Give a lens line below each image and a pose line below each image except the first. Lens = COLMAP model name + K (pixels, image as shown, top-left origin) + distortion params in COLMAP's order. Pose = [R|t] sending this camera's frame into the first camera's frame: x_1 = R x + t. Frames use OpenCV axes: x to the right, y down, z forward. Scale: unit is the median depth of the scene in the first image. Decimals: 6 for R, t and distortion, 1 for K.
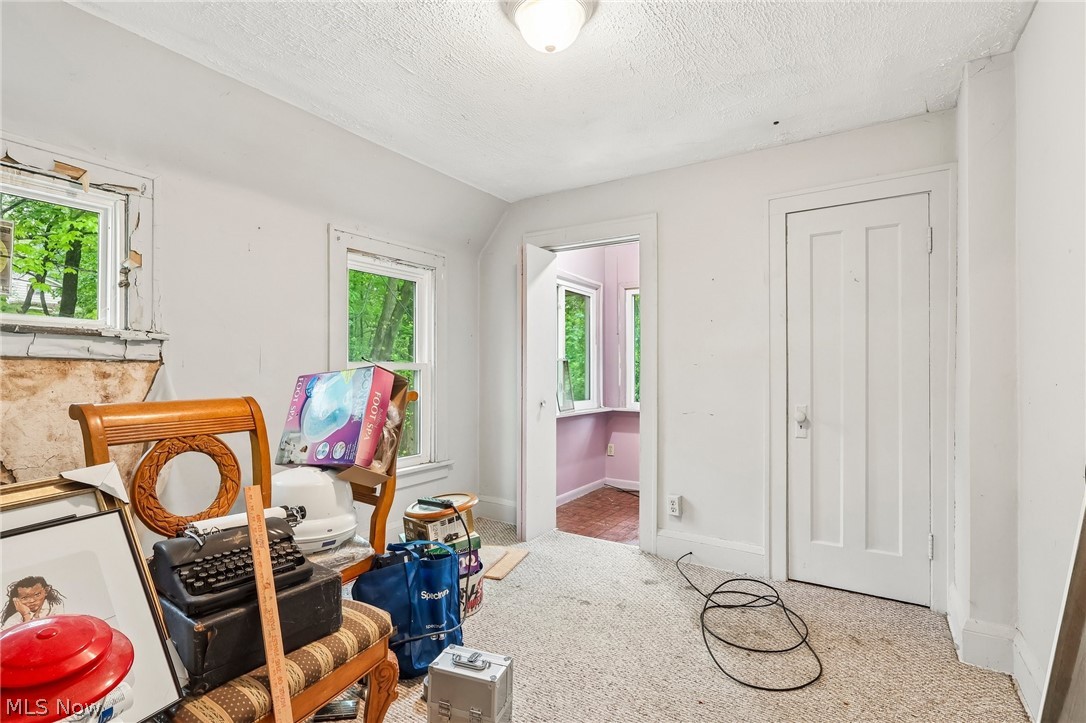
lens RADIAL K [[498.8, 0, 543.0], [0, 498.8, 361.5], [0, 0, 1]] dist [0.000108, 0.000144]
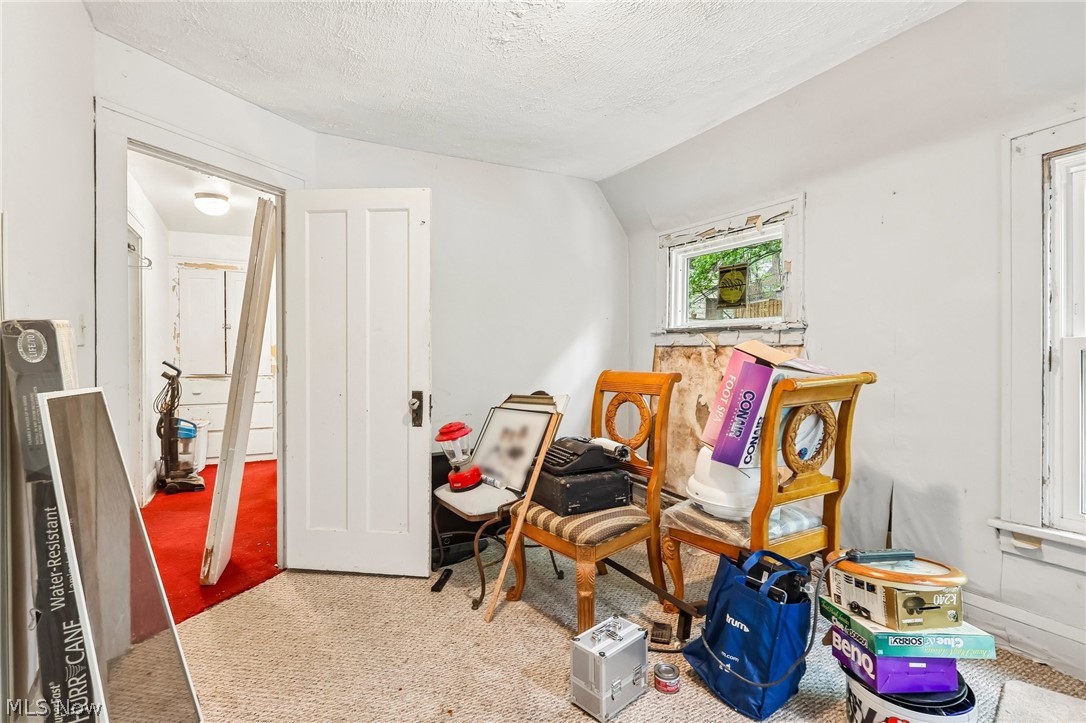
lens RADIAL K [[498.8, 0, 543.0], [0, 498.8, 361.5], [0, 0, 1]] dist [0.000108, 0.000144]
pose [[-0.446230, 0.013790, -0.894812, 0.609911], [0.021236, 0.999763, 0.004817, 0.020084], [0.894666, -0.016852, -0.446417, 0.986123]]
